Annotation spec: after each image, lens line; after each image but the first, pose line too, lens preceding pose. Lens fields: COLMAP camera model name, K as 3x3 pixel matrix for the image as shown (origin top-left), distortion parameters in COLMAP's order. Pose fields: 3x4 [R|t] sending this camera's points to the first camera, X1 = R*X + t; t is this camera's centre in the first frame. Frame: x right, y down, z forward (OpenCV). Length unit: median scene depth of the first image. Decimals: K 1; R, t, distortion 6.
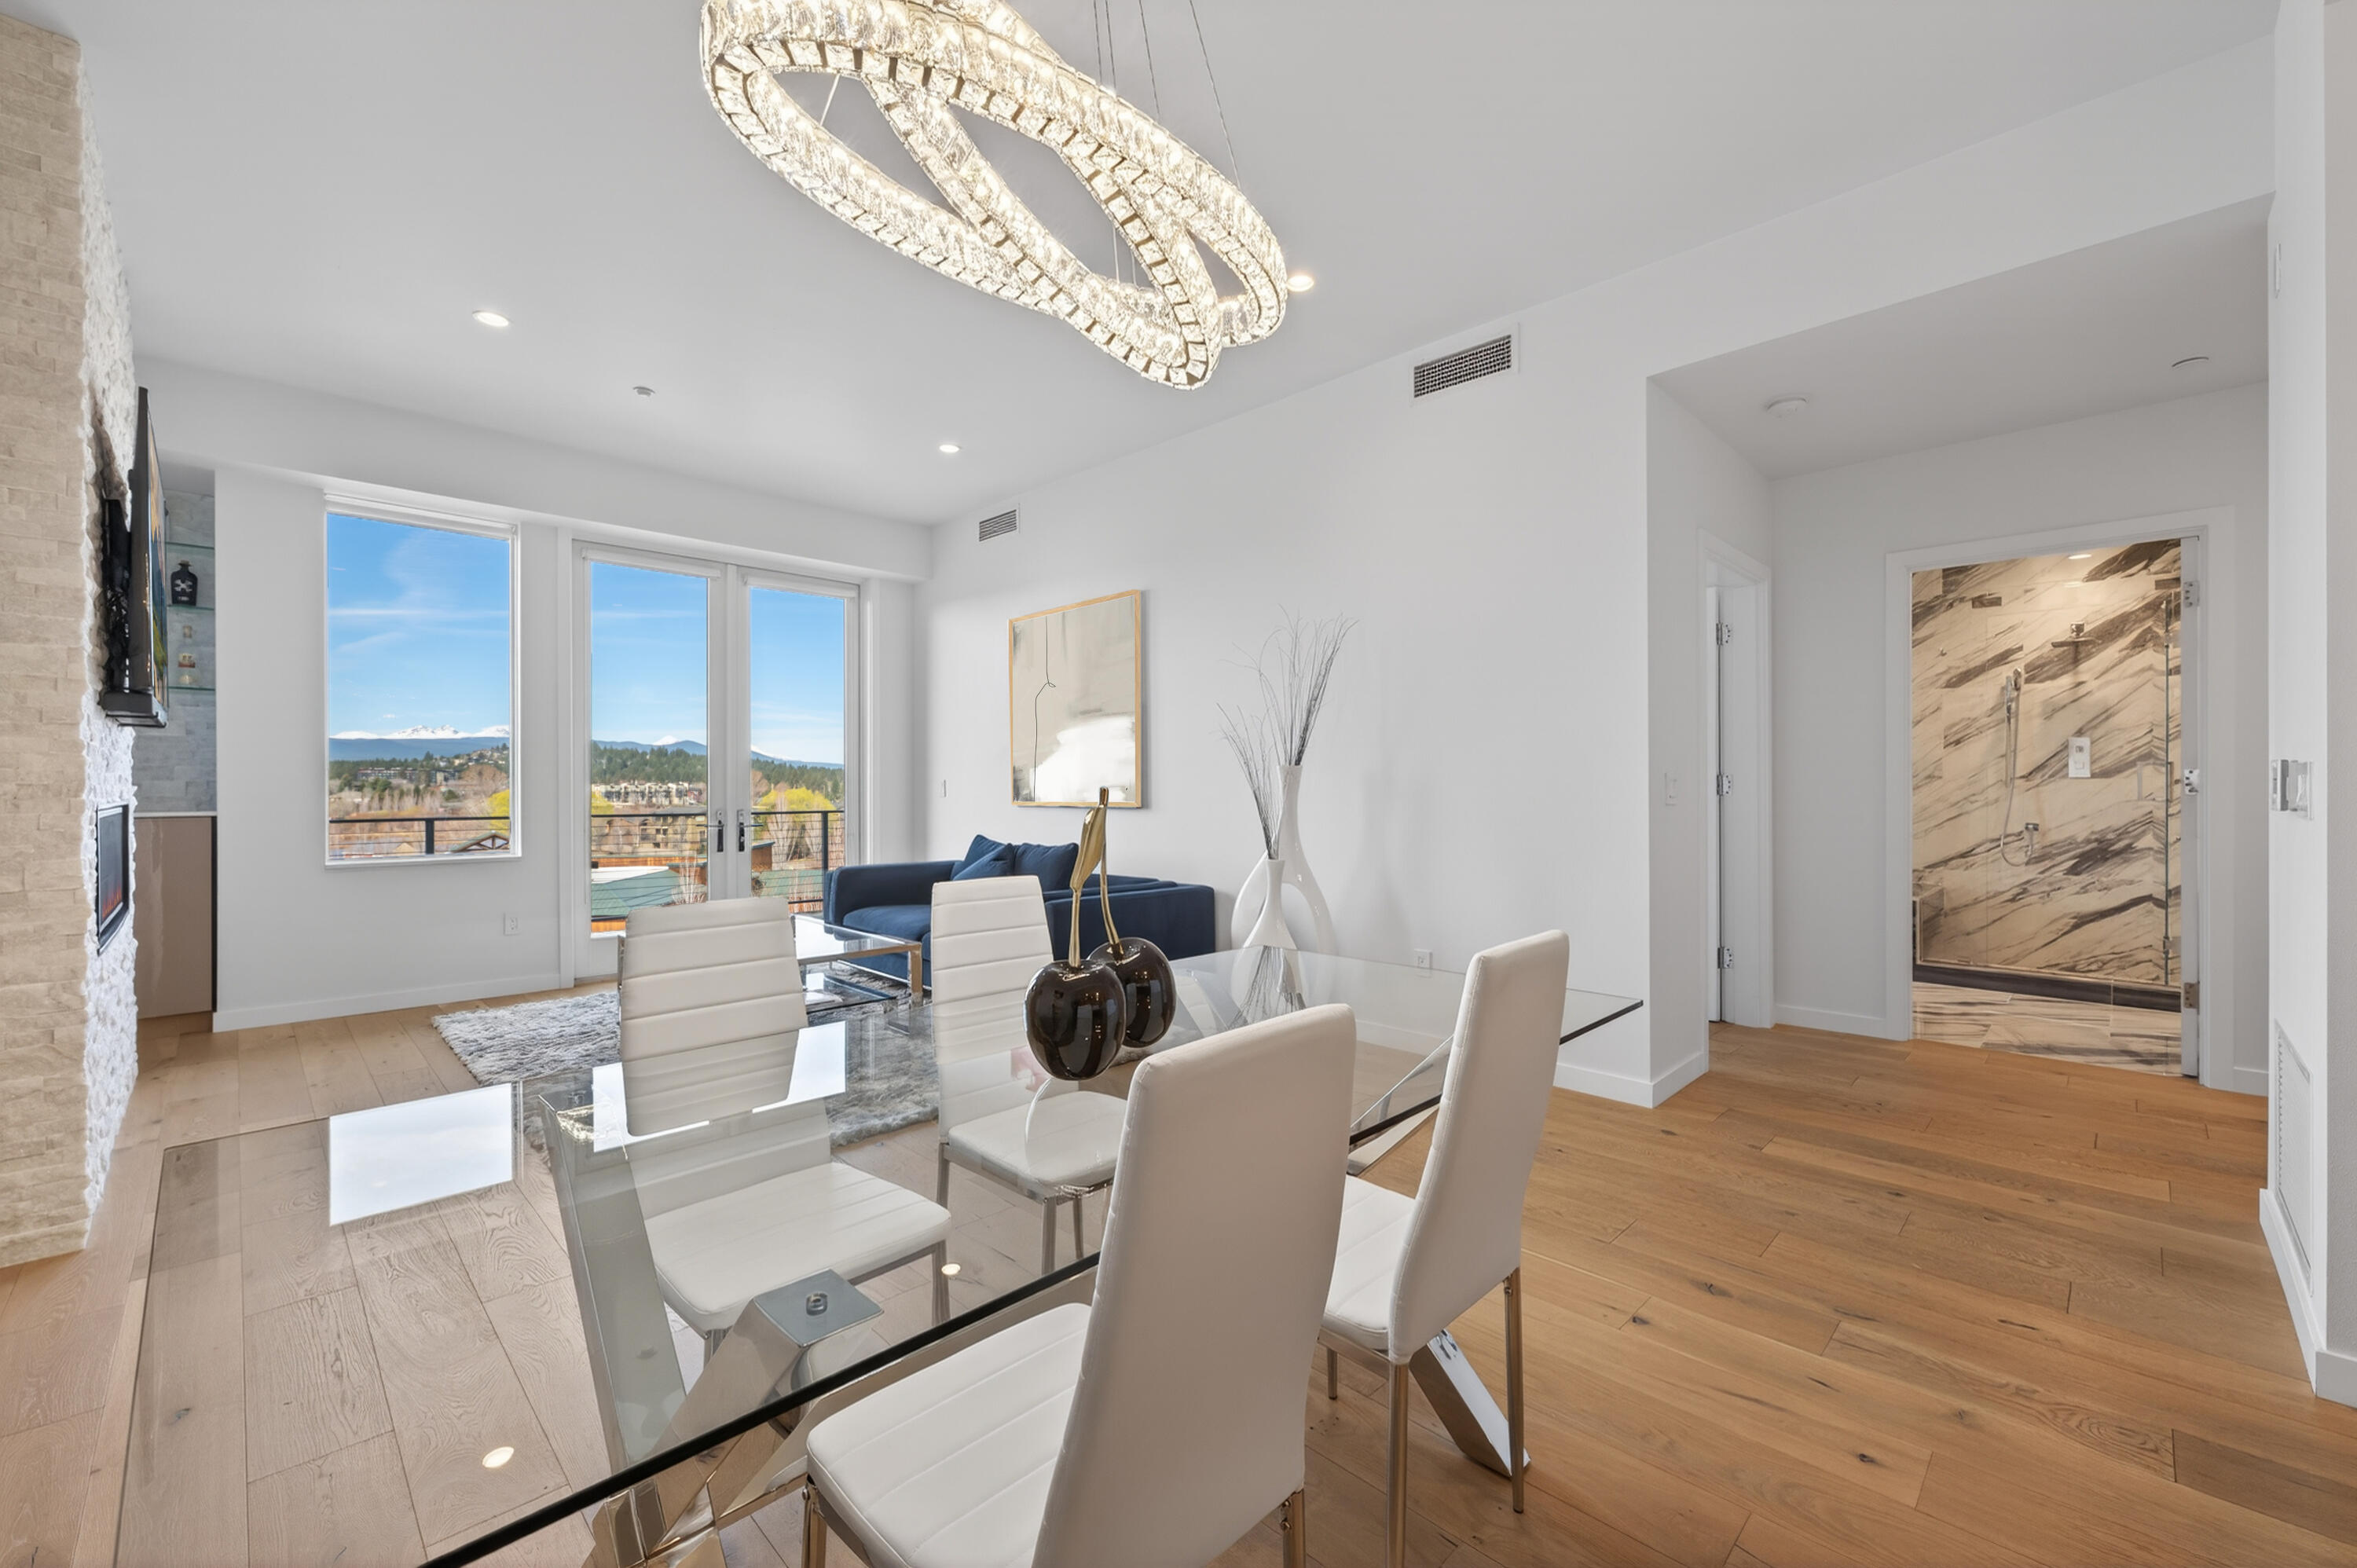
lens RADIAL K [[950.2, 0, 1178.7], [0, 950.2, 788.5], [0, 0, 1]] dist [-0.003863, 0.001113]
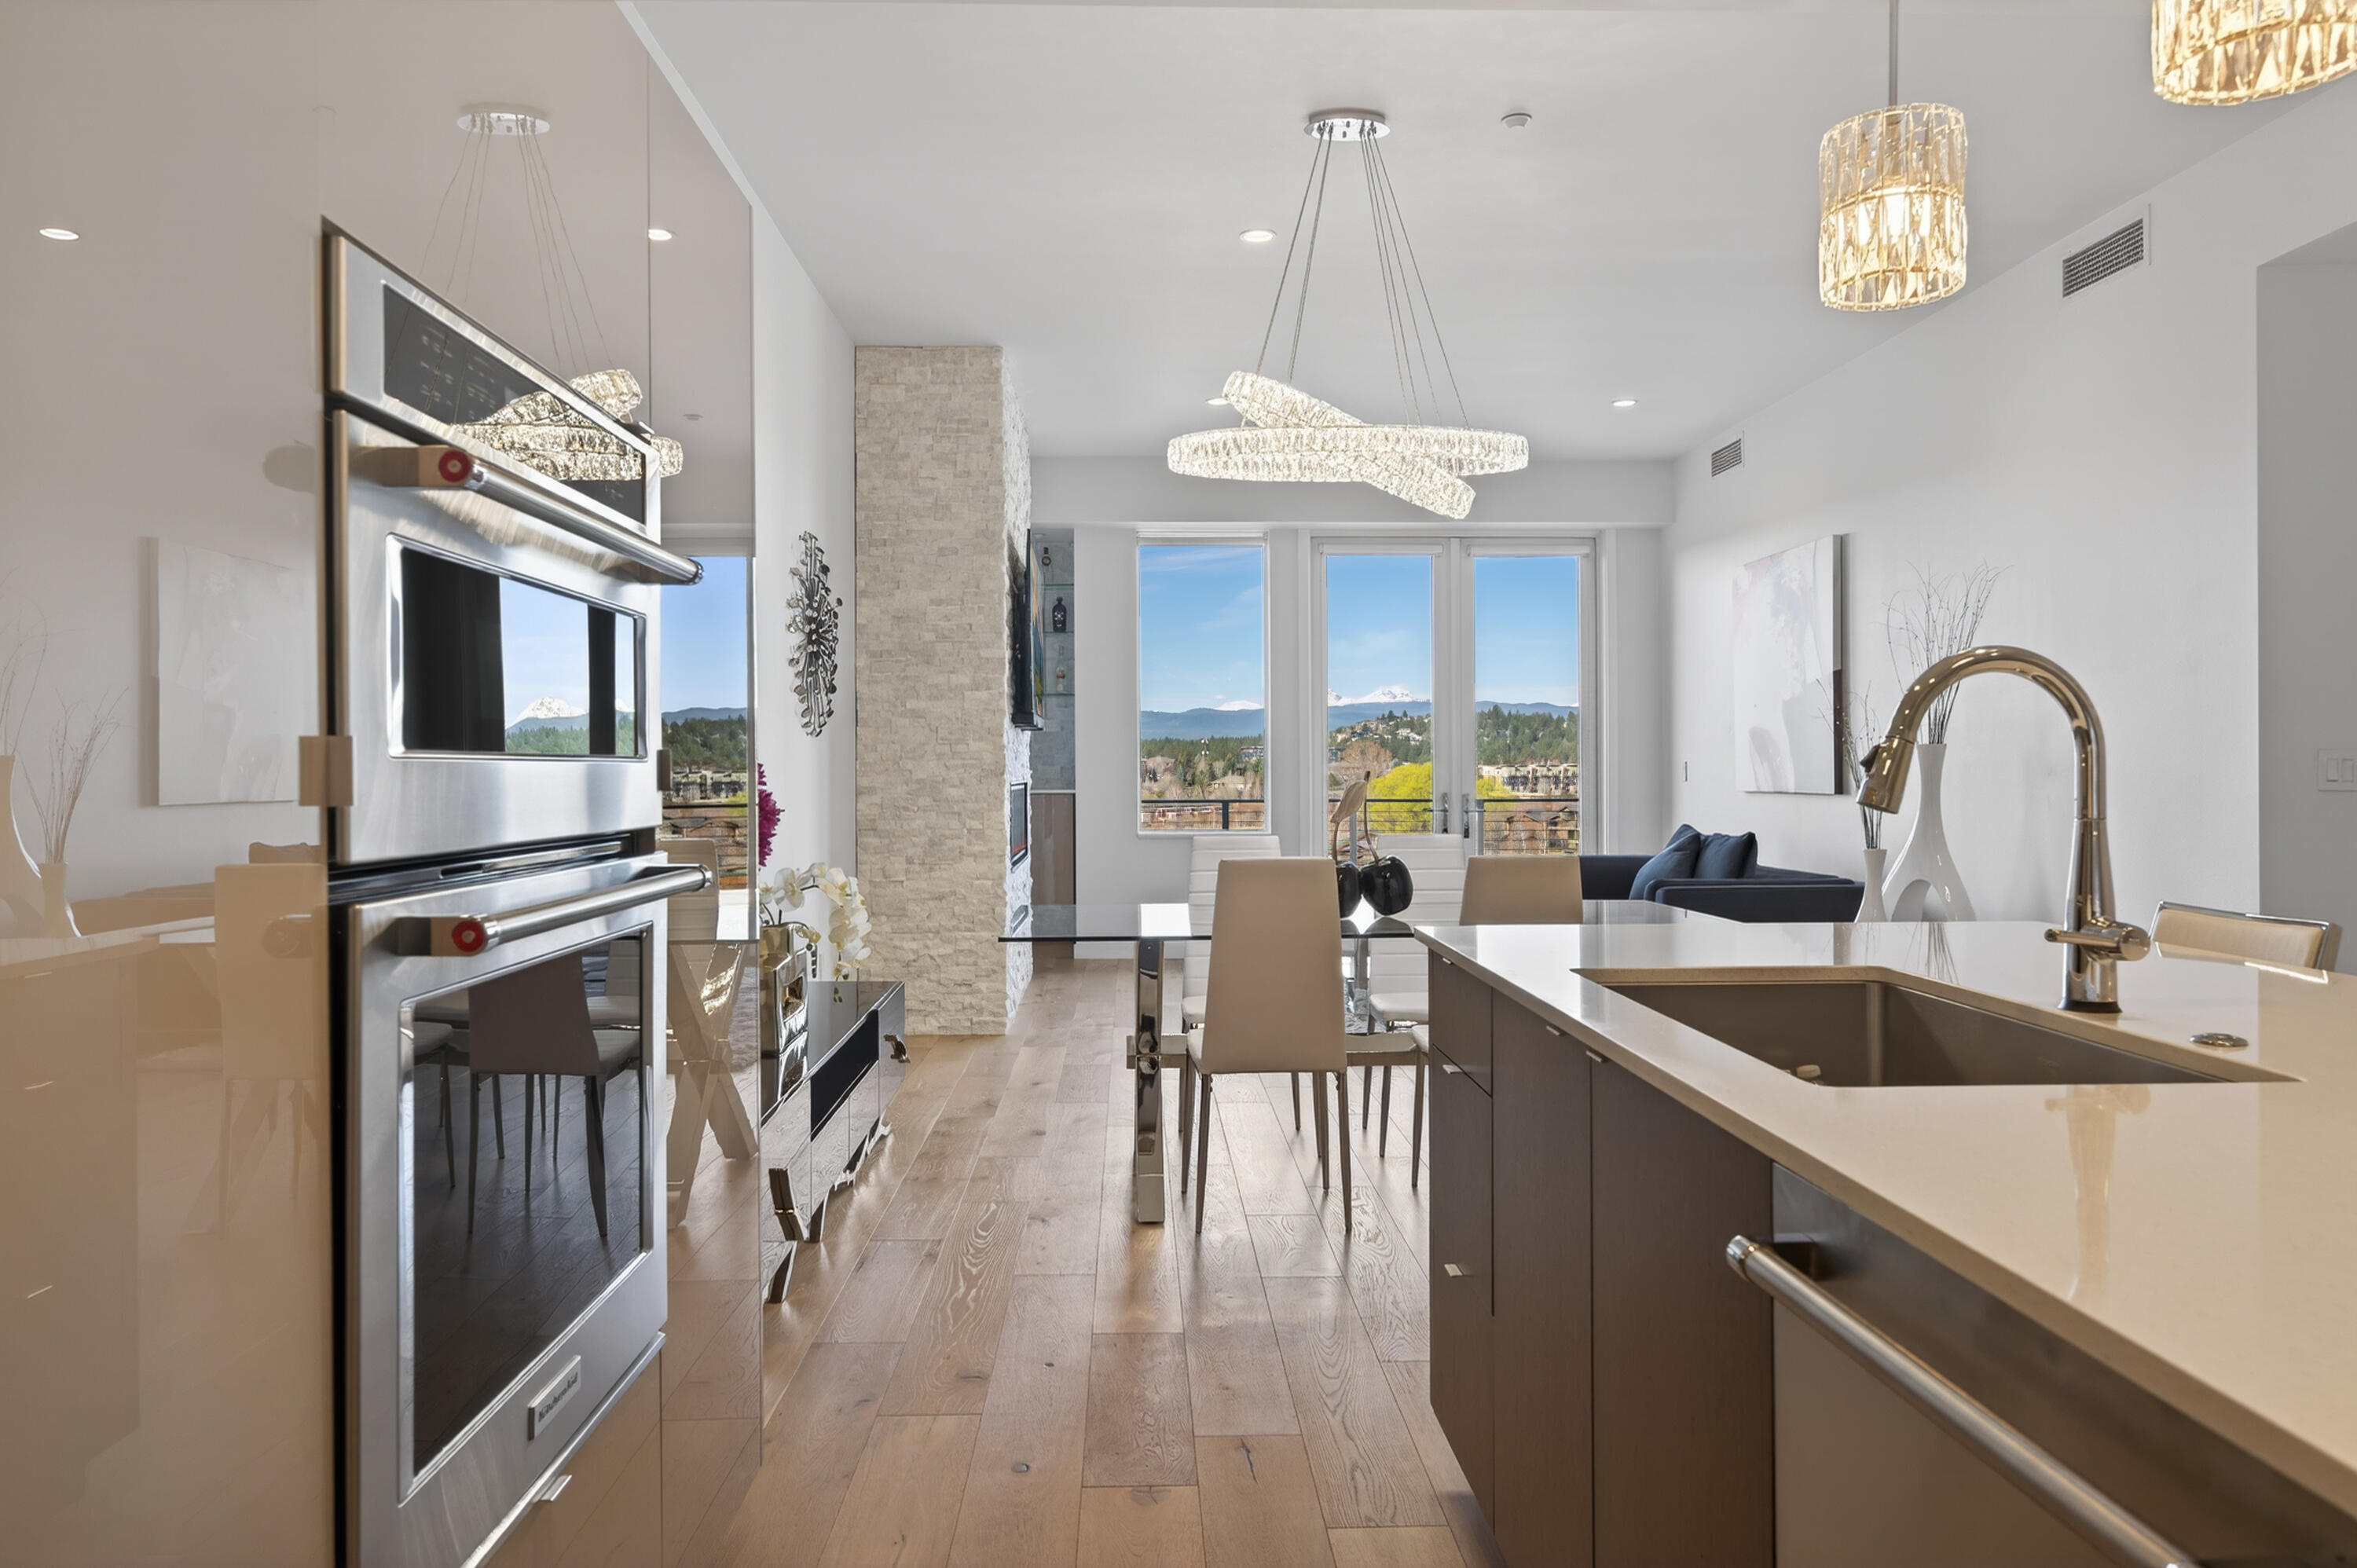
lens RADIAL K [[1573.8, 0, 1187.2], [0, 1573.8, 779.5], [0, 0, 1]] dist [0.000290, 0.002457]
pose [[0.732529, 0.002320, -0.680732, 0.444241], [0.001125, 0.999989, 0.004618, 0.000521], [0.680735, -0.004148, 0.732518, -0.374132]]
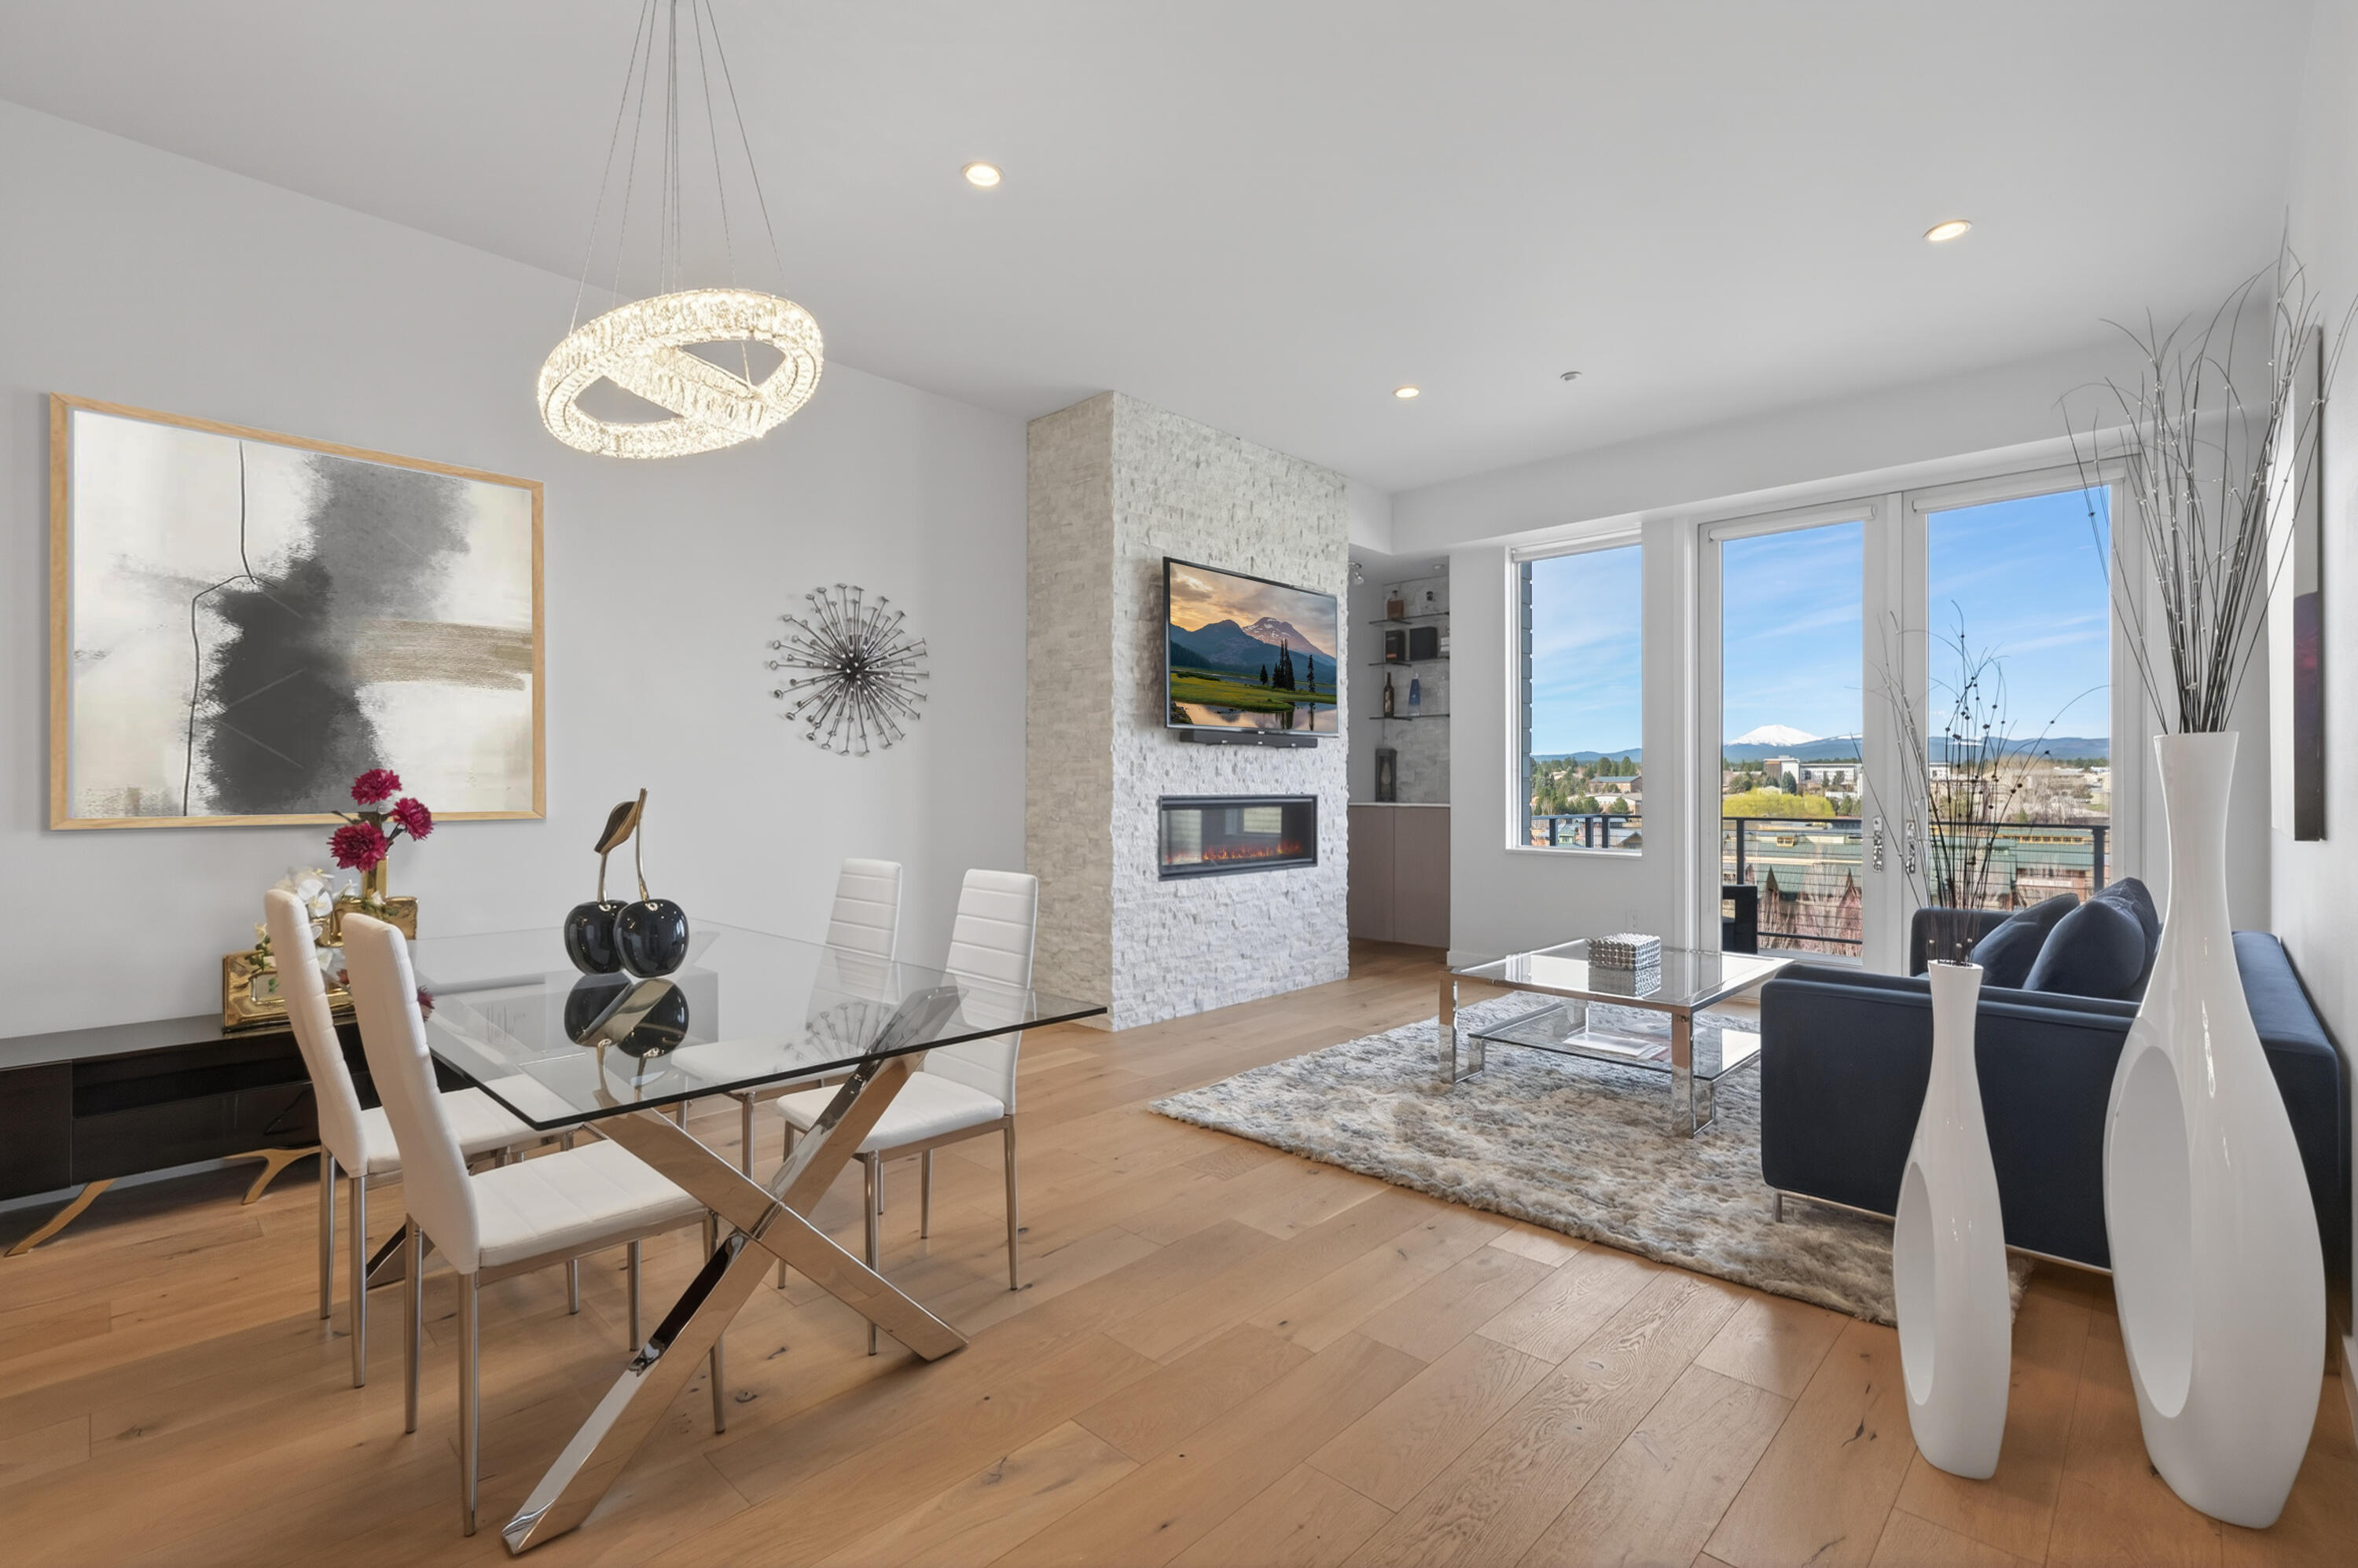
lens RADIAL K [[1047.1, 0, 1176.1], [0, 1047.1, 785.7], [0, 0, 1]] dist [-0.002235, -0.000365]
pose [[0.018077, 0.000930, -0.999836, 0.379711], [-0.003789, 0.999992, 0.000862, -0.001621], [0.999829, 0.003773, 0.018080, 0.448948]]
